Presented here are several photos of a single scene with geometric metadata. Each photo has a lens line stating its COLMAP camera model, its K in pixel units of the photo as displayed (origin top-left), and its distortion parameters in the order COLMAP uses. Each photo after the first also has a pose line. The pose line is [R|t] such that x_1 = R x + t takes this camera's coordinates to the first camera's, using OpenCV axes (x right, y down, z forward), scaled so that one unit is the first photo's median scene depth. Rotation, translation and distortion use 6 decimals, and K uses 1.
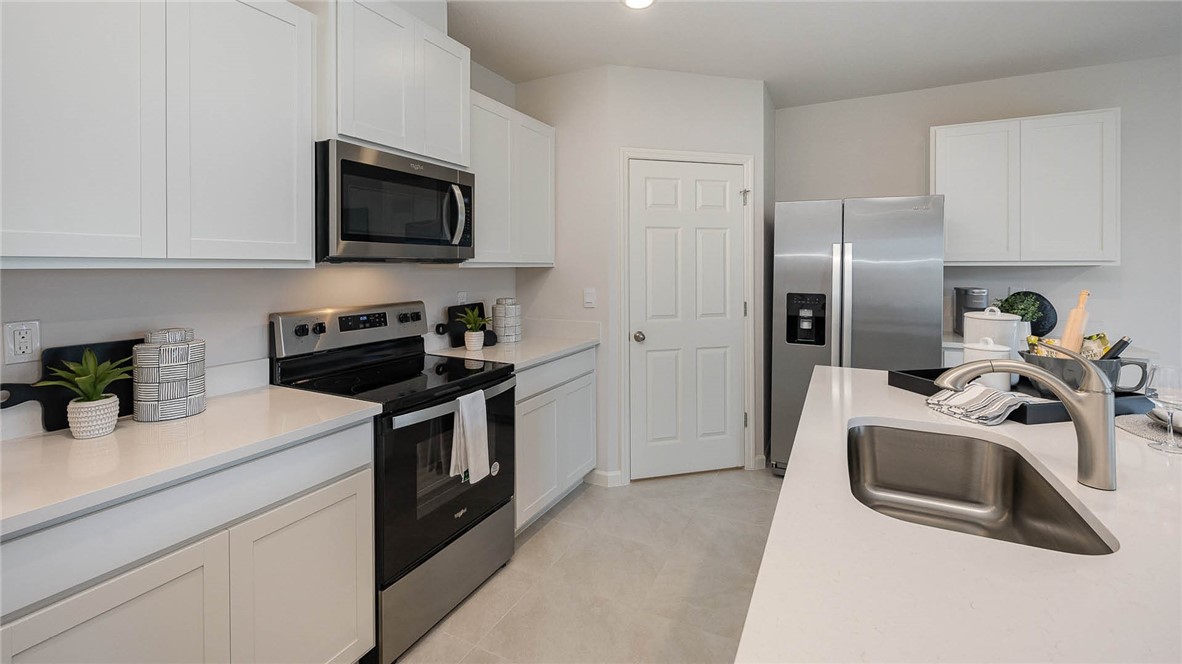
lens RADIAL K [[503.5, 0, 585.9], [0, 503.5, 267.6], [0, 0, 1]] dist [-0.000521, -0.000032]
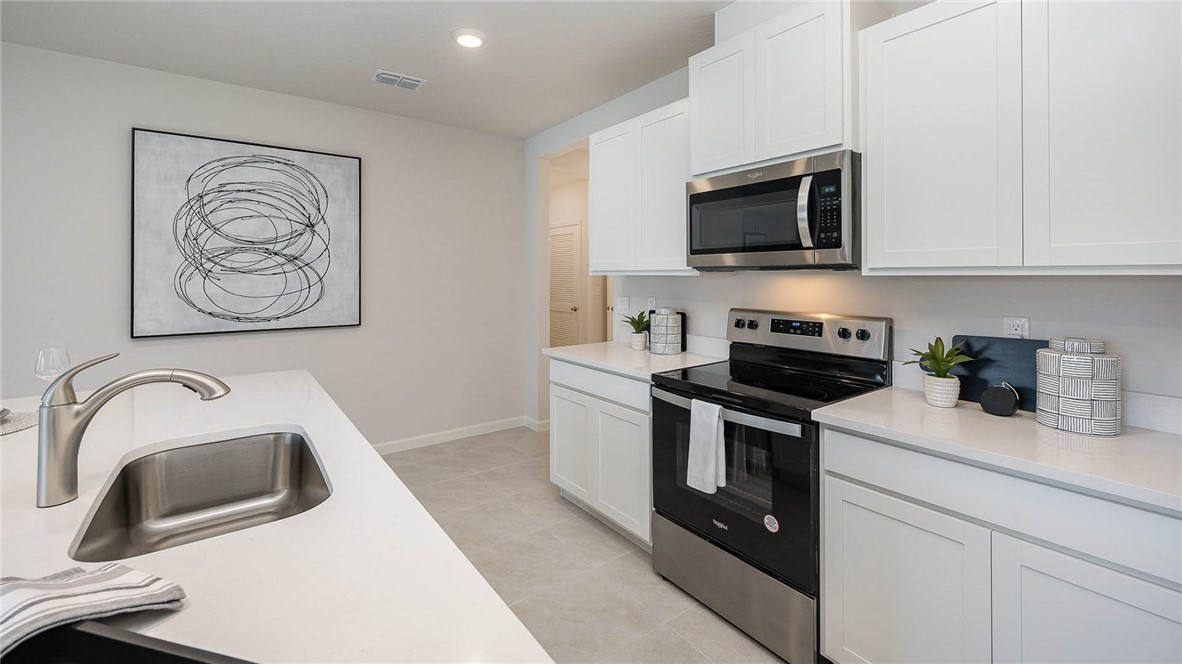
lens RADIAL K [[479.8, 0, 593.4], [0, 479.8, 276.1], [0, 0, 1]] dist [-0.000627, -0.000046]
pose [[-0.438576, 0.004152, -0.898684, 0.483001], [-0.002572, 0.999979, 0.005876, -0.002080], [0.898690, 0.004888, -0.438557, 0.817573]]
